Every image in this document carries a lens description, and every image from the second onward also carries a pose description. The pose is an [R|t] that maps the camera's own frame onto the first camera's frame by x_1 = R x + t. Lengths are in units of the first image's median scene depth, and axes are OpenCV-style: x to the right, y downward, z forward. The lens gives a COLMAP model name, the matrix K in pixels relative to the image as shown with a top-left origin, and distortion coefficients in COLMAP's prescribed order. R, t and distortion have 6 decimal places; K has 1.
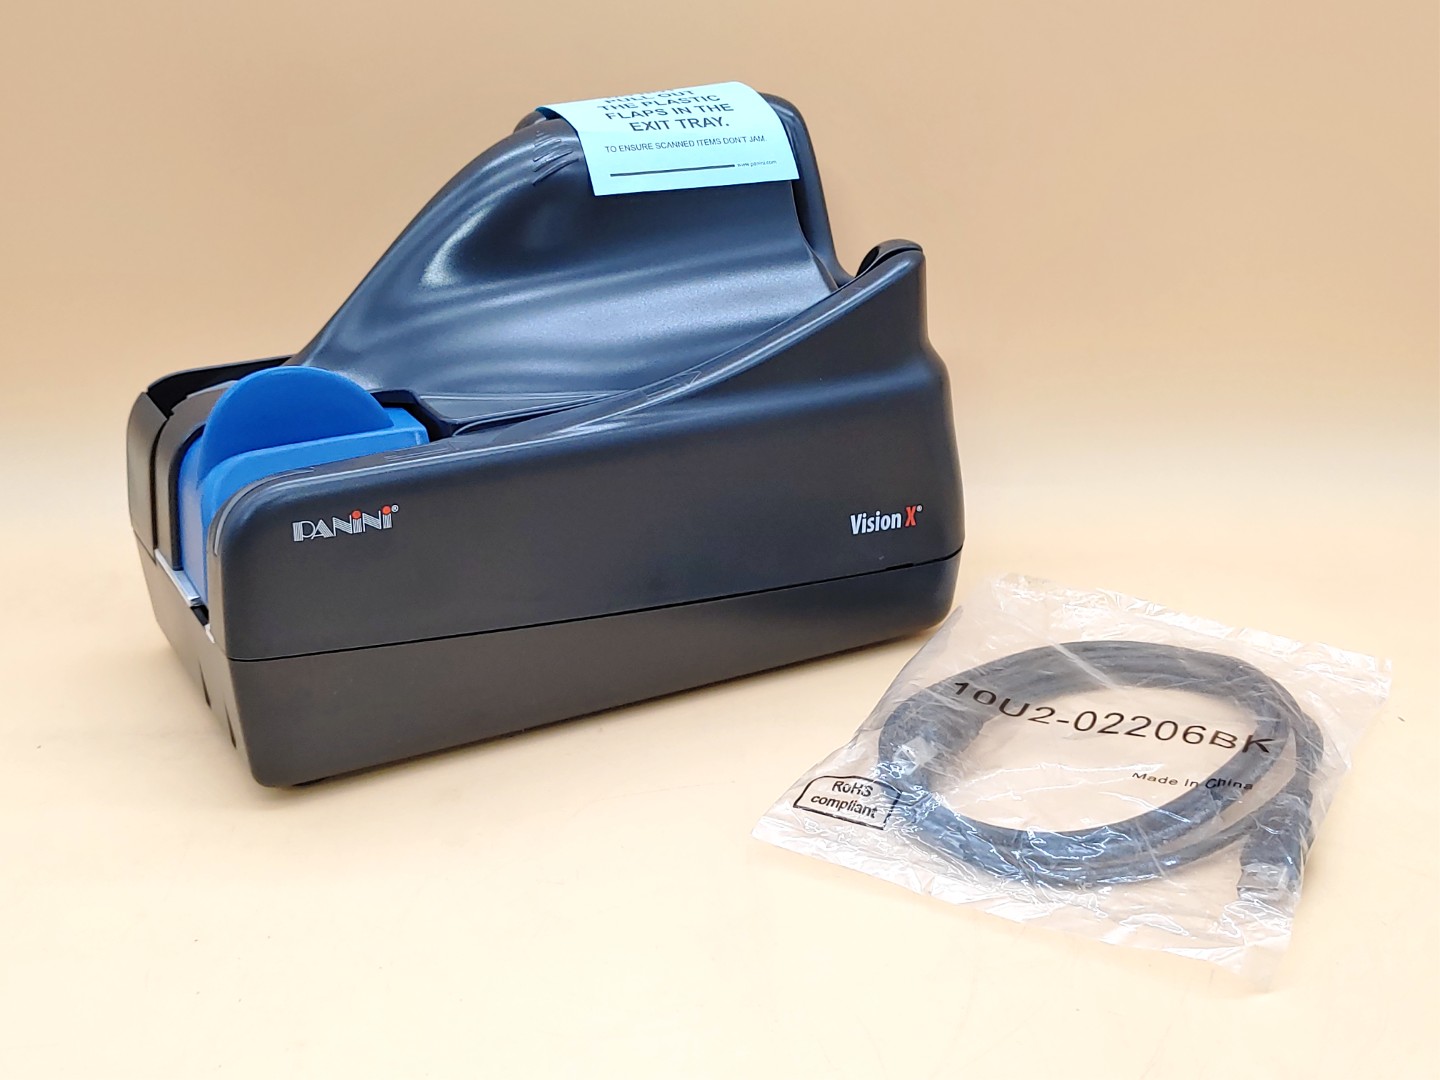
lens RADIAL K [[1744.3, 0, 722.4], [0, 1744.3, 535.2], [0, 0, 1]] dist [0.002477, 0.000000]
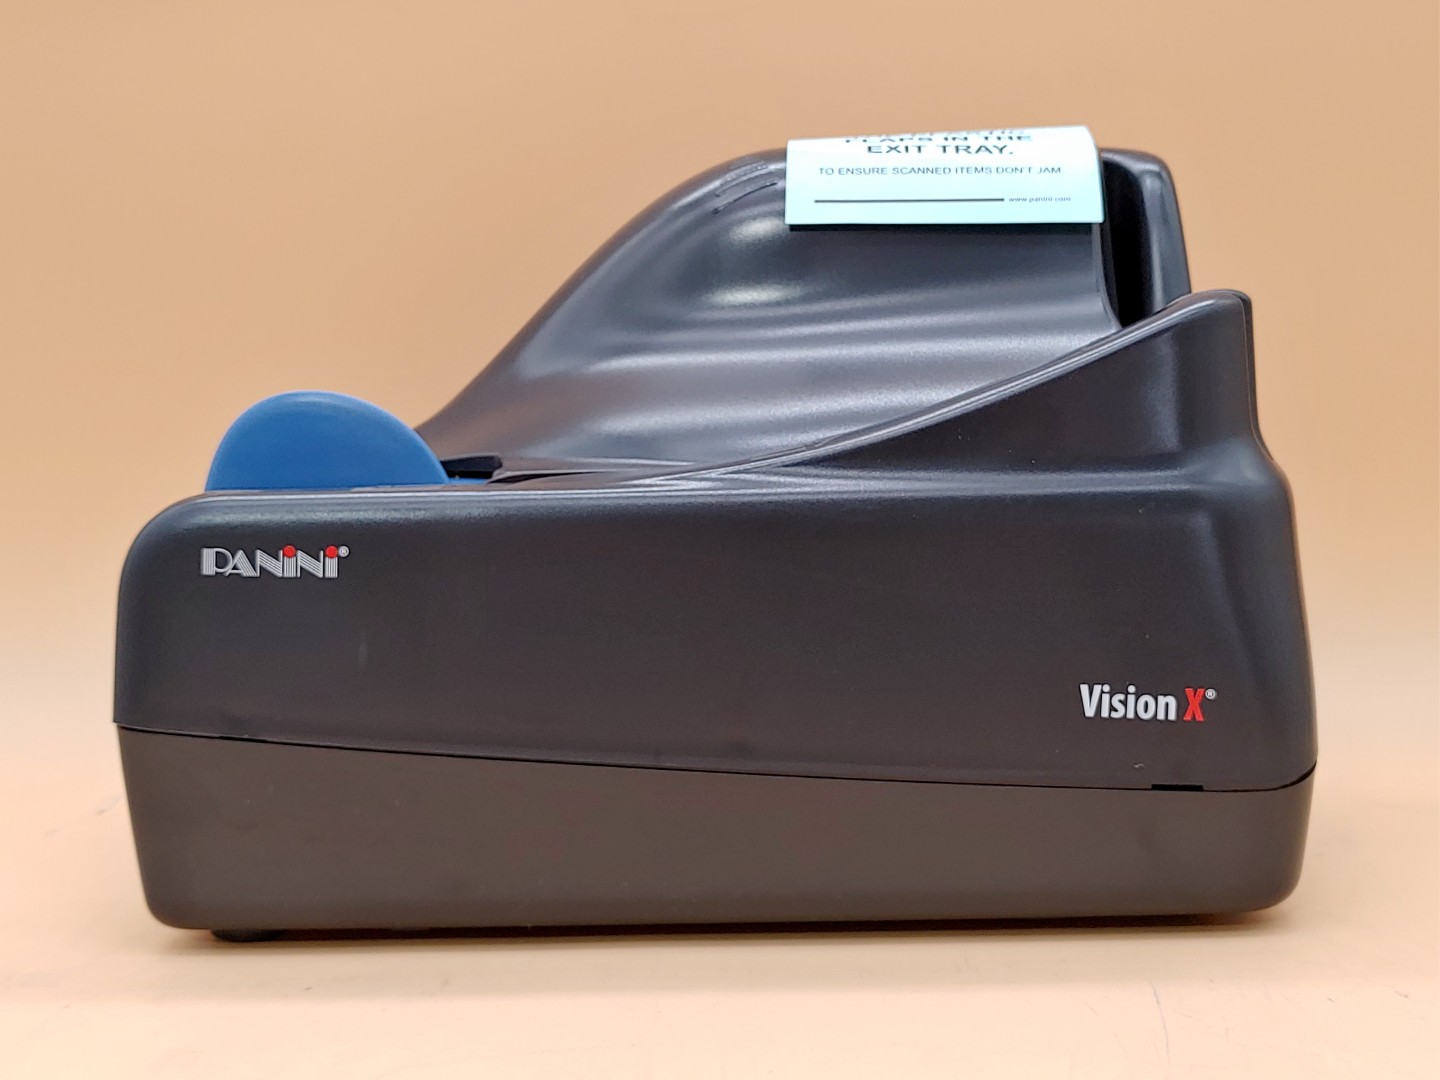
lens RADIAL K [[1889.1, 0, 716.3], [0, 1889.1, 543.3], [0, 0, 1]] dist [-0.036483, 0.000000]
pose [[0.882931, 0.046956, -0.467149, 0.273316], [-0.162608, 0.963989, -0.210438, 0.104725], [0.440445, 0.261765, 0.858771, 0.334507]]
